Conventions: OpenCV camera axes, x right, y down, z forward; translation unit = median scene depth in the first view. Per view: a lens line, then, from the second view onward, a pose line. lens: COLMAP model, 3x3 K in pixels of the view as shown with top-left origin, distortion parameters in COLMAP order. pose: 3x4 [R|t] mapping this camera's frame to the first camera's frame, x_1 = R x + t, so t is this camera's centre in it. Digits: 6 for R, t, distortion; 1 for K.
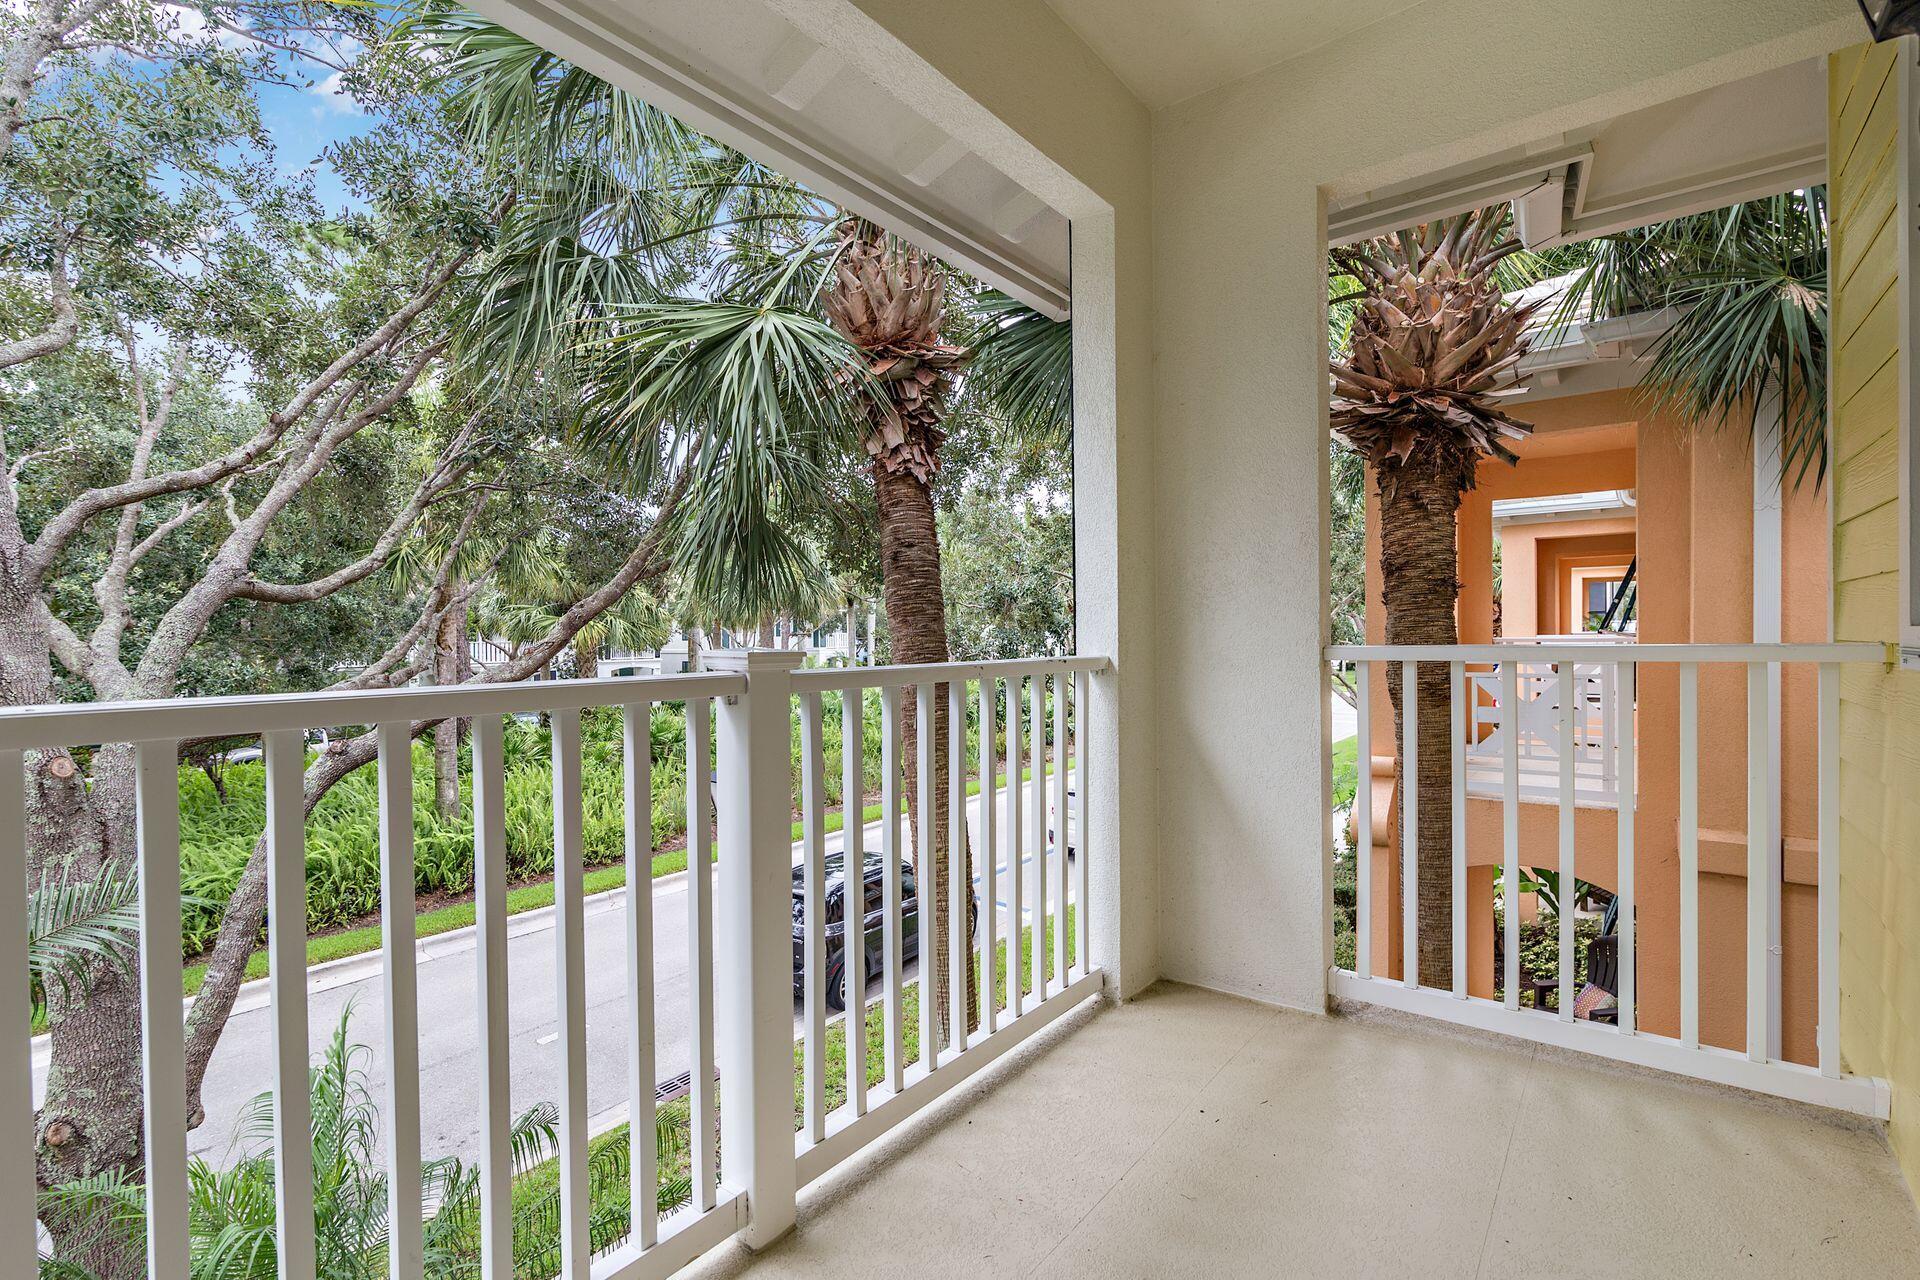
lens RADIAL K [[864.9, 0, 963.8], [0, 864.9, 642.3], [0, 0, 1]] dist [-0.000109, -0.000512]
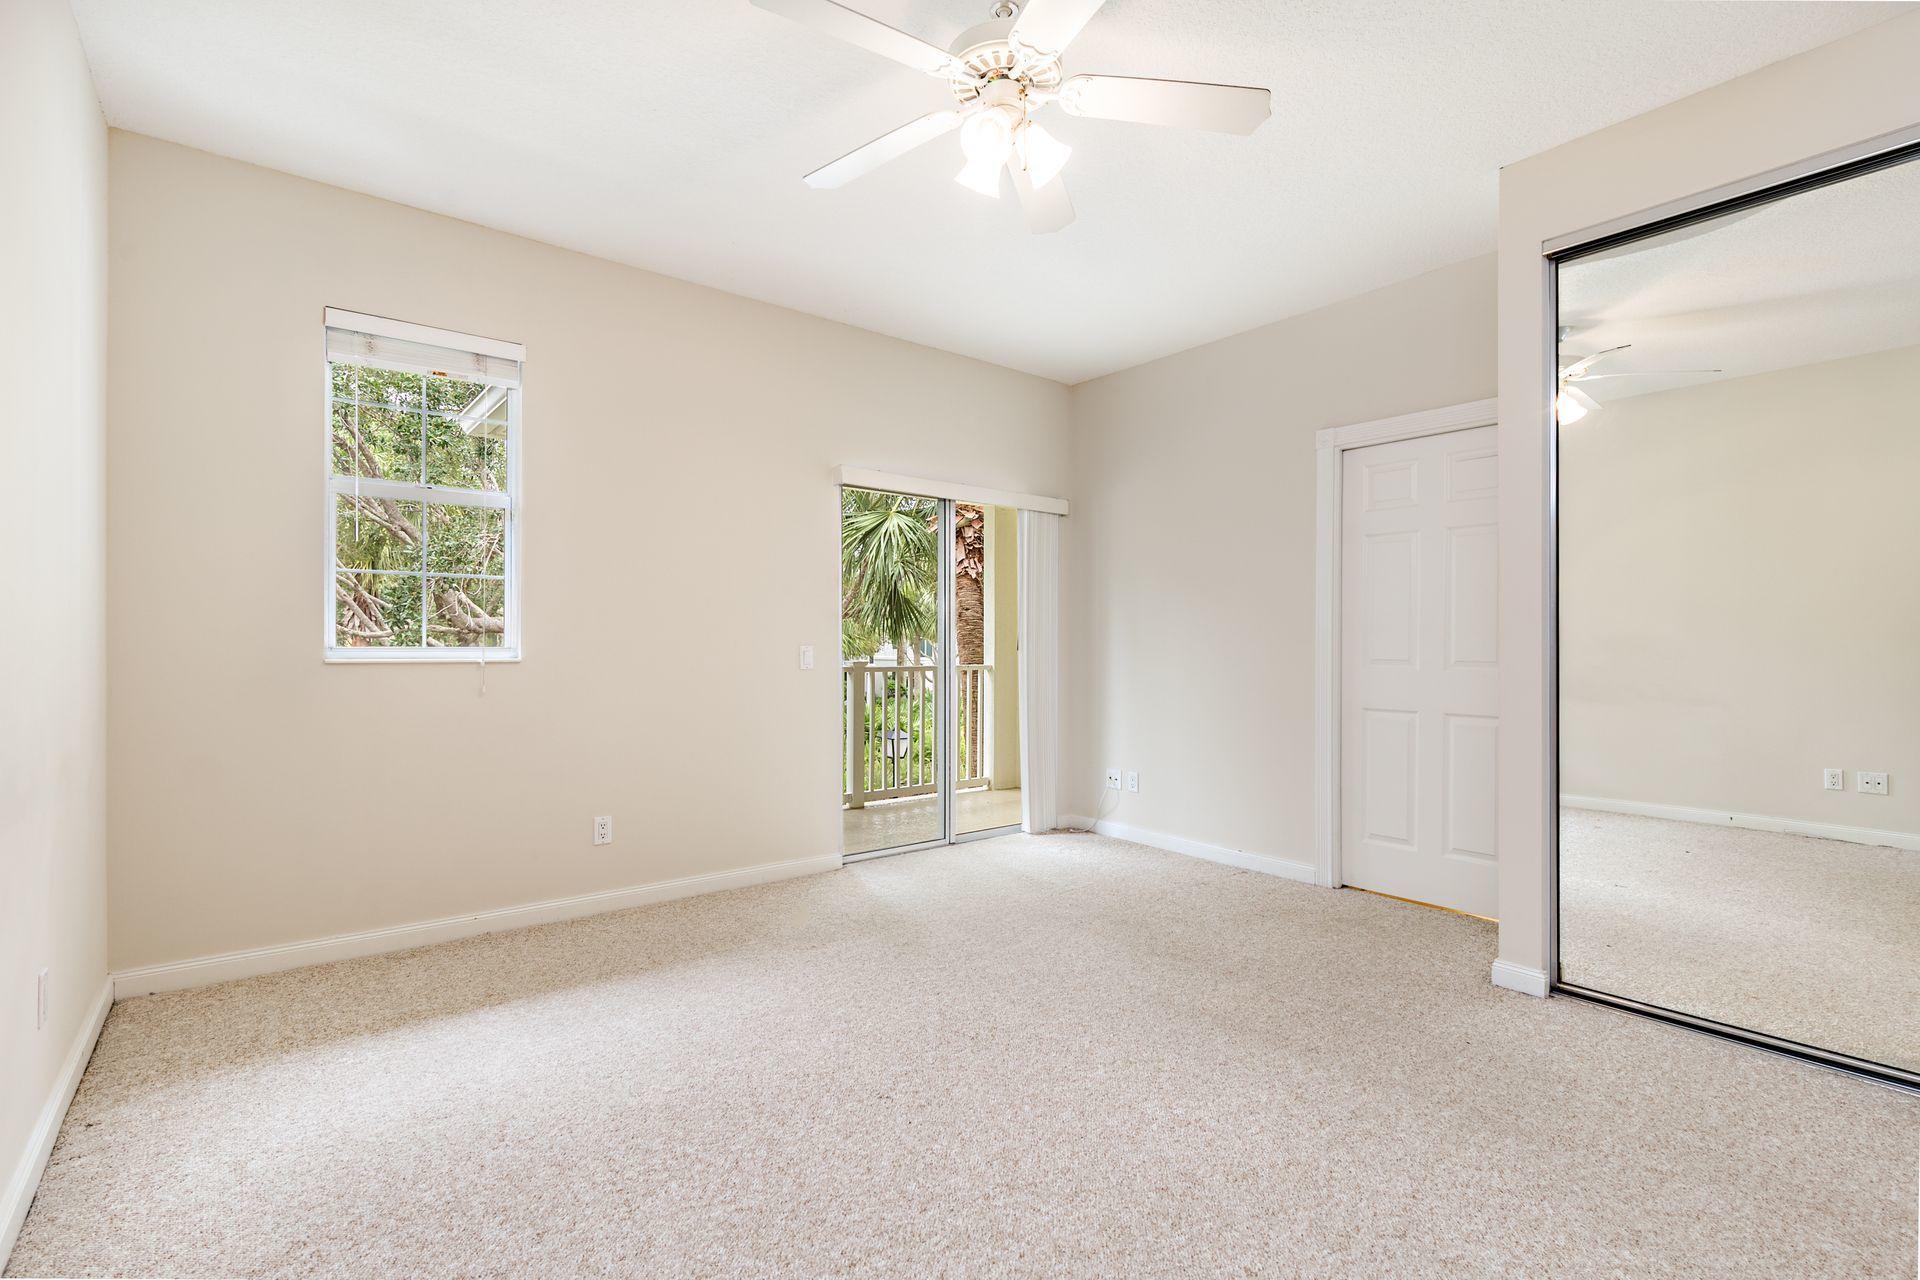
lens RADIAL K [[864.9, 0, 953.7], [0, 864.9, 649.0], [0, 0, 1]] dist [-0.000109, -0.000512]
pose [[0.967431, 0.007516, -0.253023, 0.412186], [-0.007813, 0.999969, -0.000170, -0.017369], [0.253014, 0.002141, 0.967460, -0.952656]]
